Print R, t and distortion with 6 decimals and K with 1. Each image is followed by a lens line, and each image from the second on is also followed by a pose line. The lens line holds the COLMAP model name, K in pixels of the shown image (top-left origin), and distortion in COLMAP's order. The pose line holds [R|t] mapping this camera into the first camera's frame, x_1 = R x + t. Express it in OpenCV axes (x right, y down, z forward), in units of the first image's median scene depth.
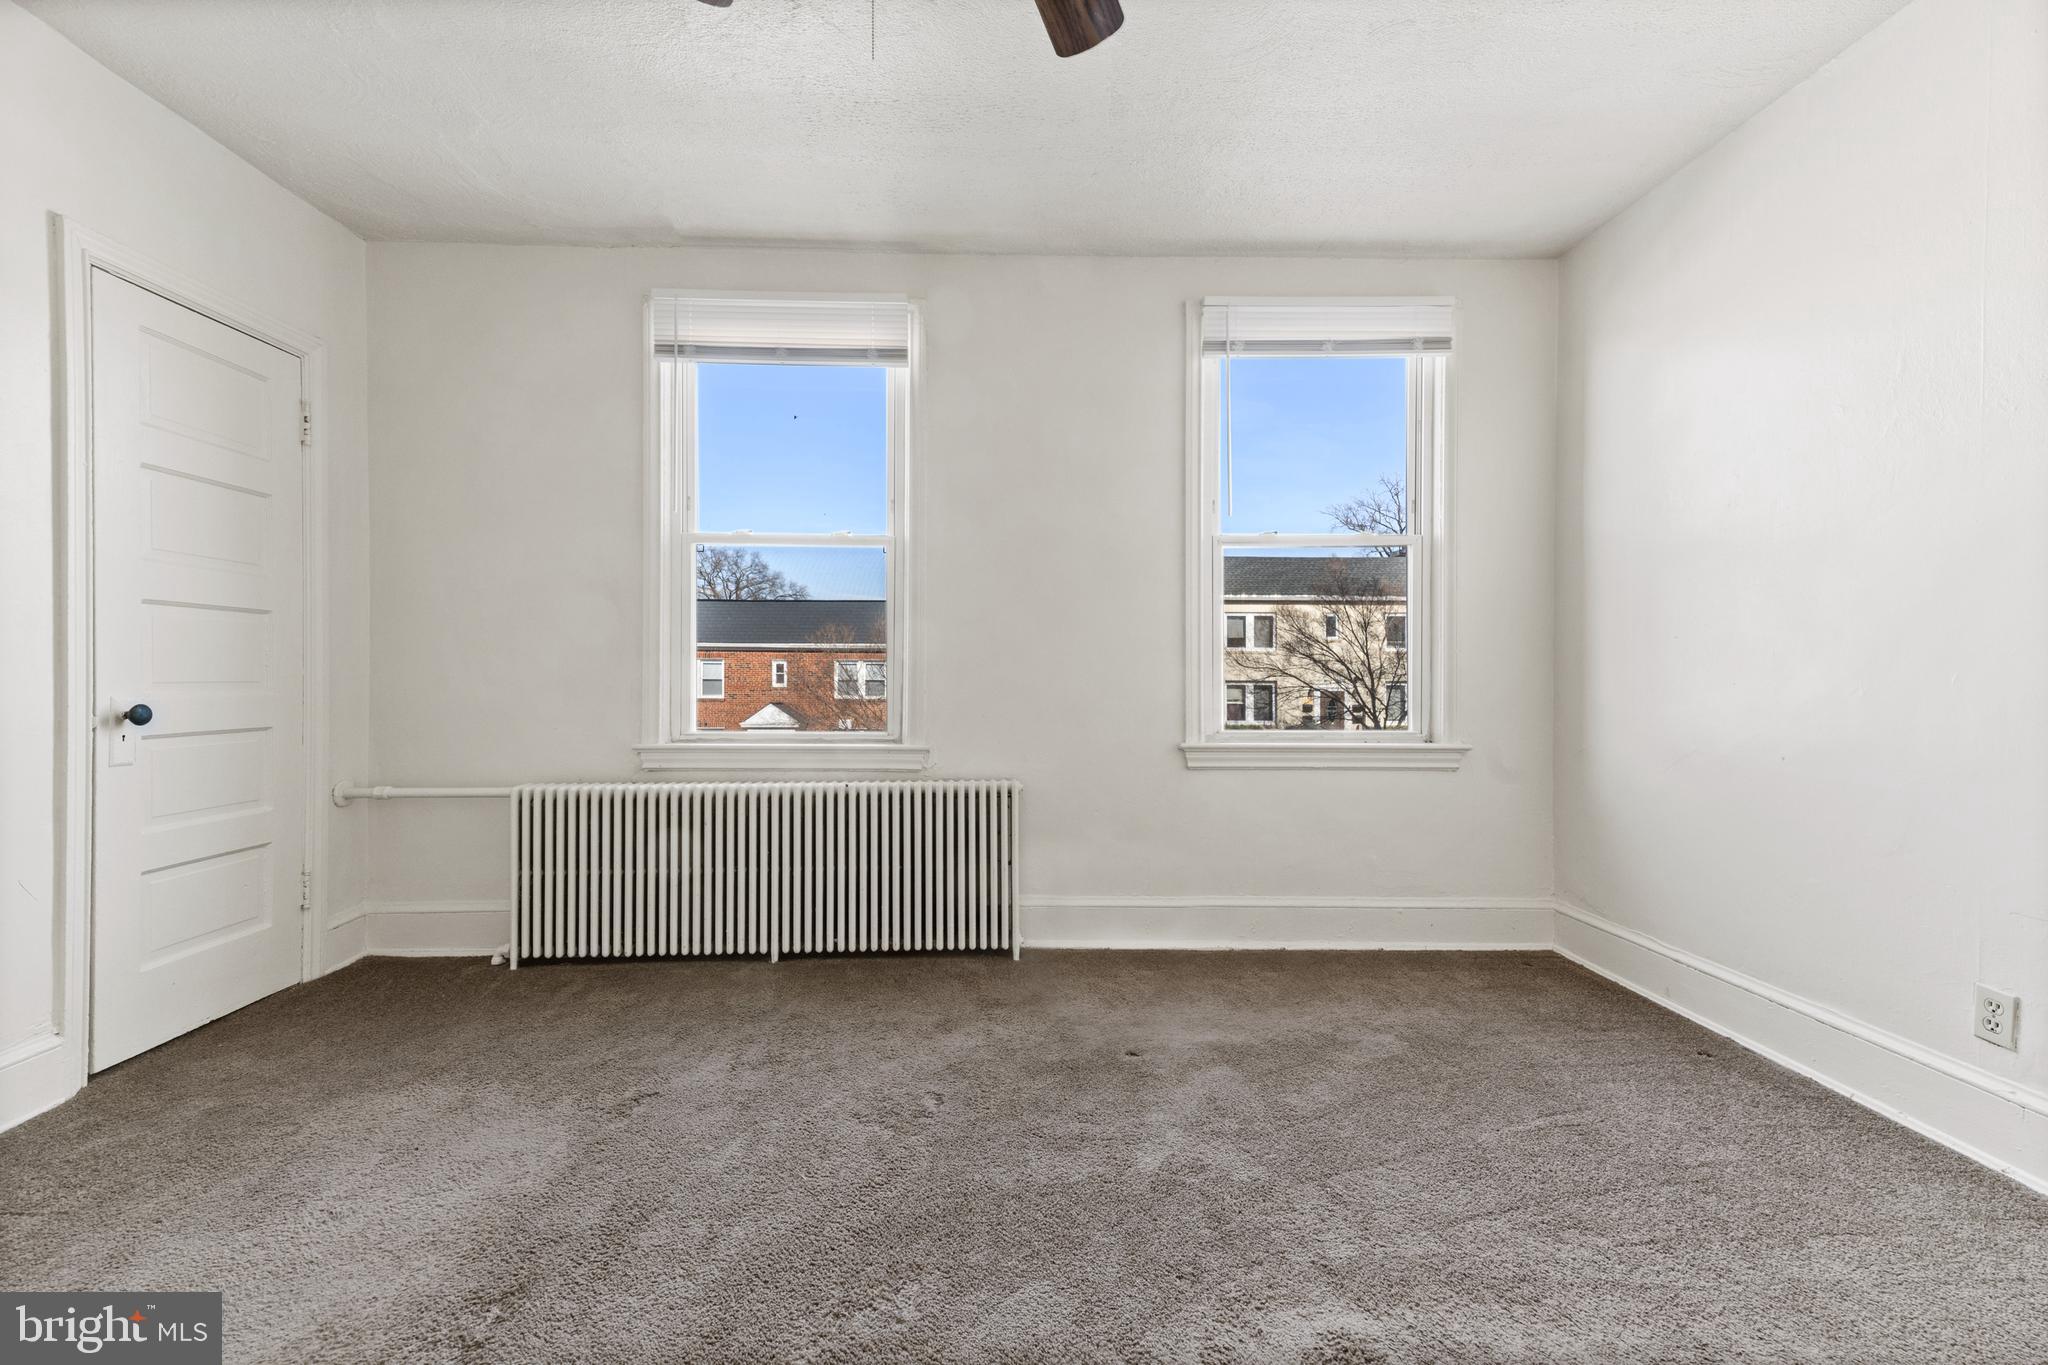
lens RADIAL K [[805.9, 0, 1016.6], [0, 805.9, 670.1], [0, 0, 1]] dist [-0.000796, -0.000249]
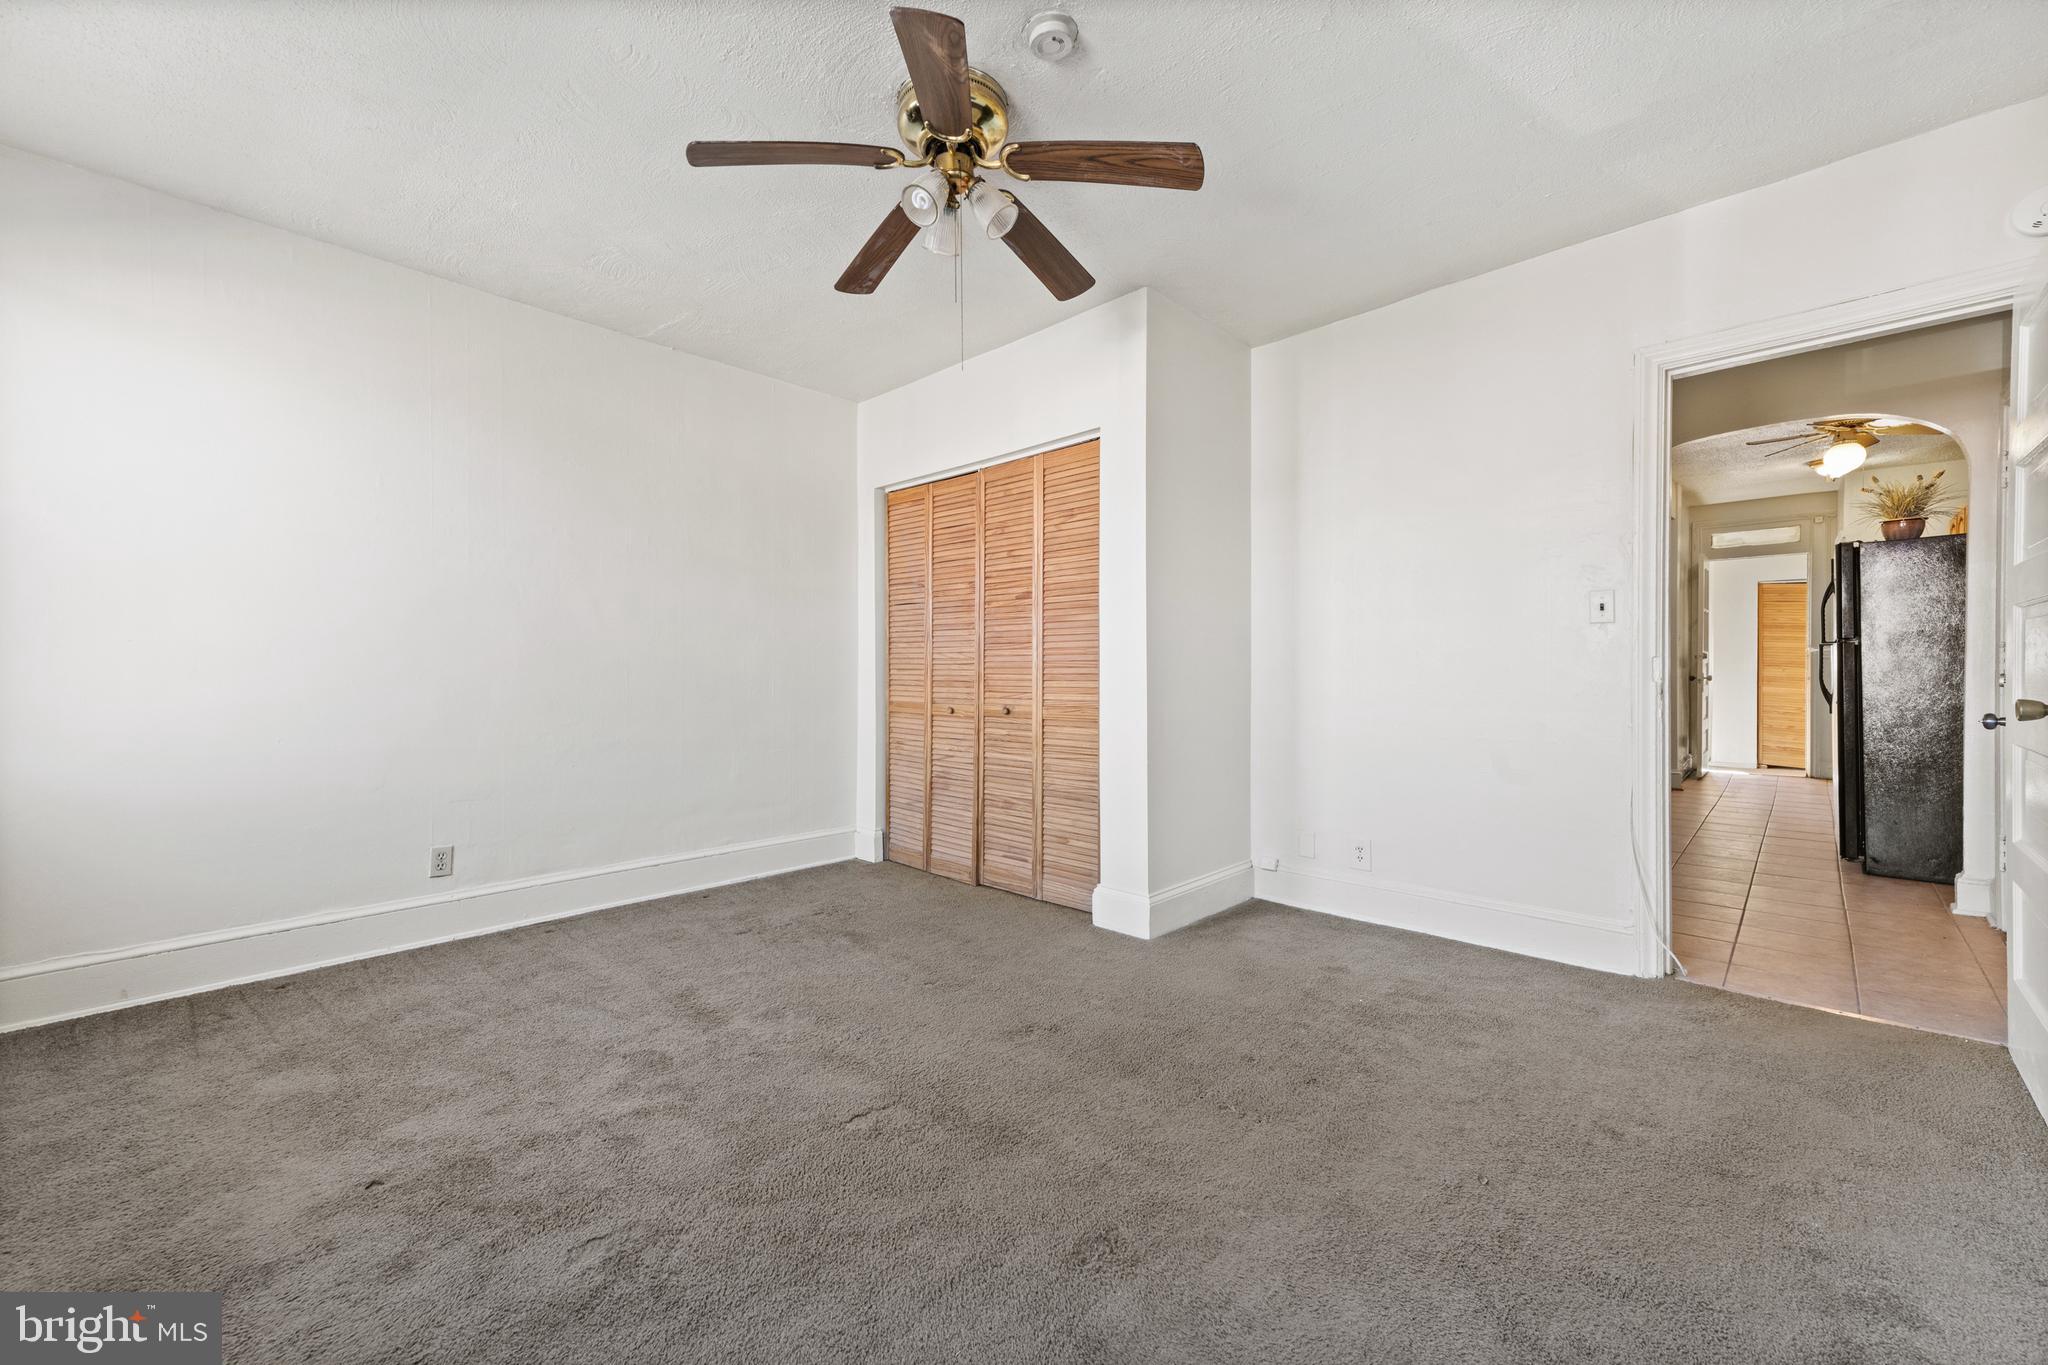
lens RADIAL K [[805.9, 0, 1016.6], [0, 805.9, 670.1], [0, 0, 1]] dist [-0.000796, -0.000249]
pose [[-0.700145, -0.001996, 0.713998, -0.853445], [-0.003622, 0.999993, -0.000757, -0.002442], [-0.713992, -0.003116, -0.700147, 1.165317]]
